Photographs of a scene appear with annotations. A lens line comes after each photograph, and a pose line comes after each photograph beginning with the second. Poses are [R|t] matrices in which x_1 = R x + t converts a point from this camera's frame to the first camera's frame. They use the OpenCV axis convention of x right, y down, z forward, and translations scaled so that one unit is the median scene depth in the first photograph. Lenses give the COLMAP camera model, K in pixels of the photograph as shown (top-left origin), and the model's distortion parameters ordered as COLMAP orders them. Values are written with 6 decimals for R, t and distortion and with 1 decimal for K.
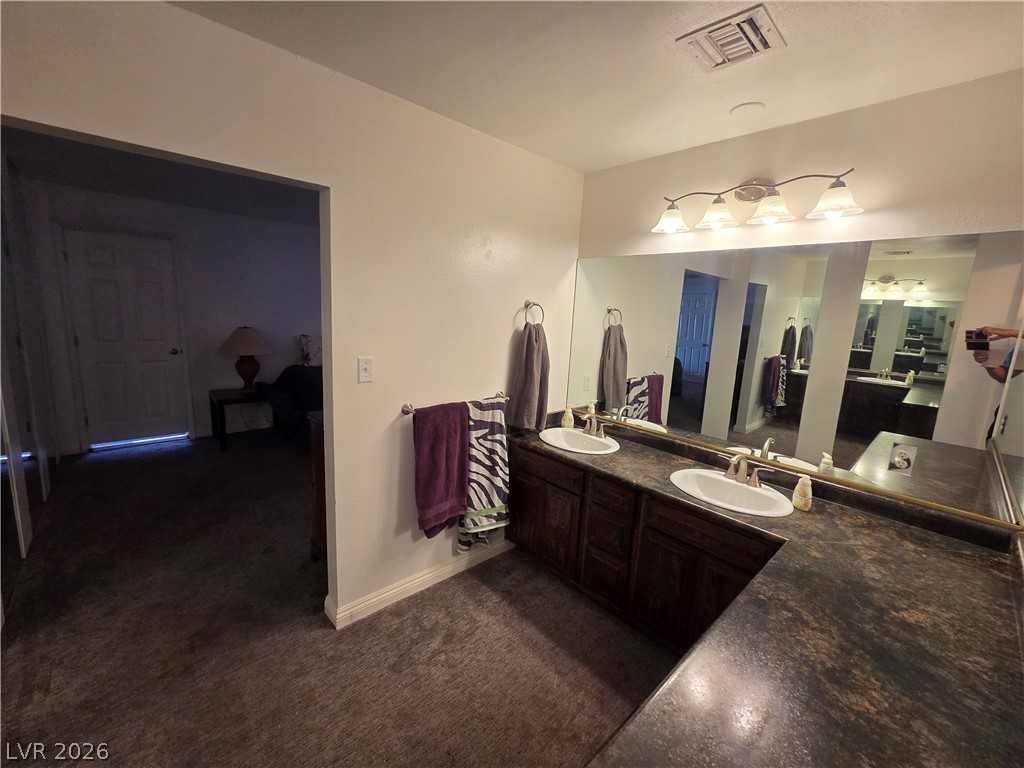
lens RADIAL K [[421.7, 0, 509.7], [0, 421.7, 383.2], [0, 0, 1]] dist [0.001636, -0.000039]
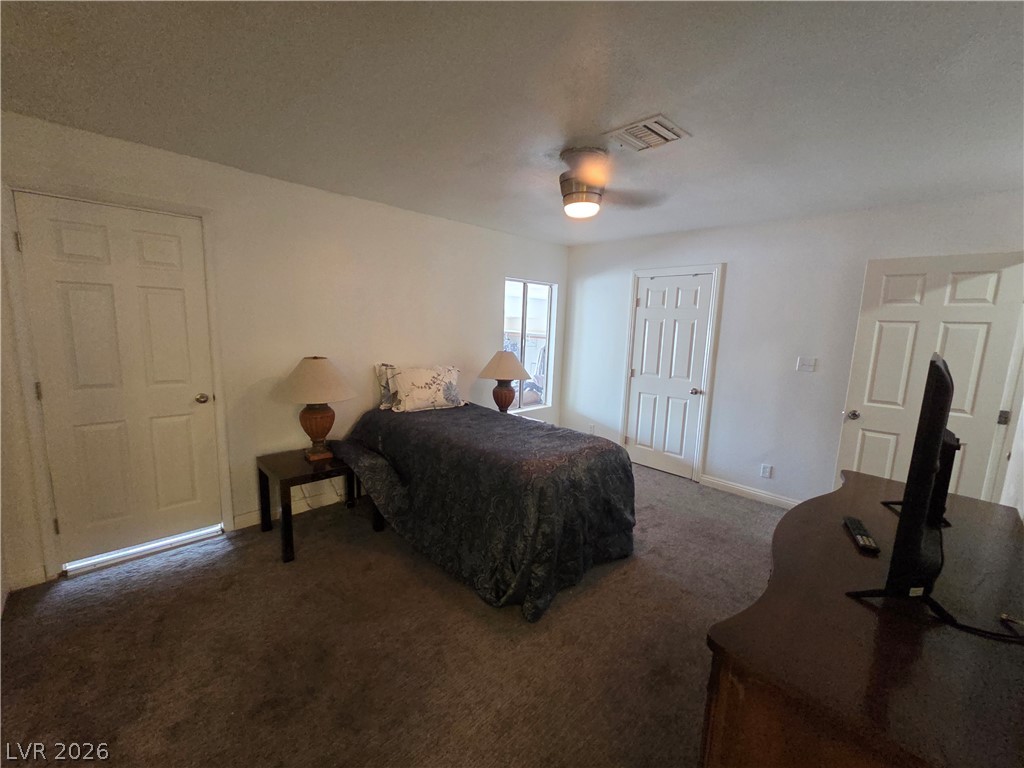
lens RADIAL K [[421.7, 0, 513.9], [0, 421.7, 384.6], [0, 0, 1]] dist [0.001636, -0.000039]
pose [[0.999348, -0.014835, 0.032903, -0.345579], [0.015726, 0.999512, -0.026989, -0.068312], [-0.032486, 0.027488, 0.999094, 0.348999]]
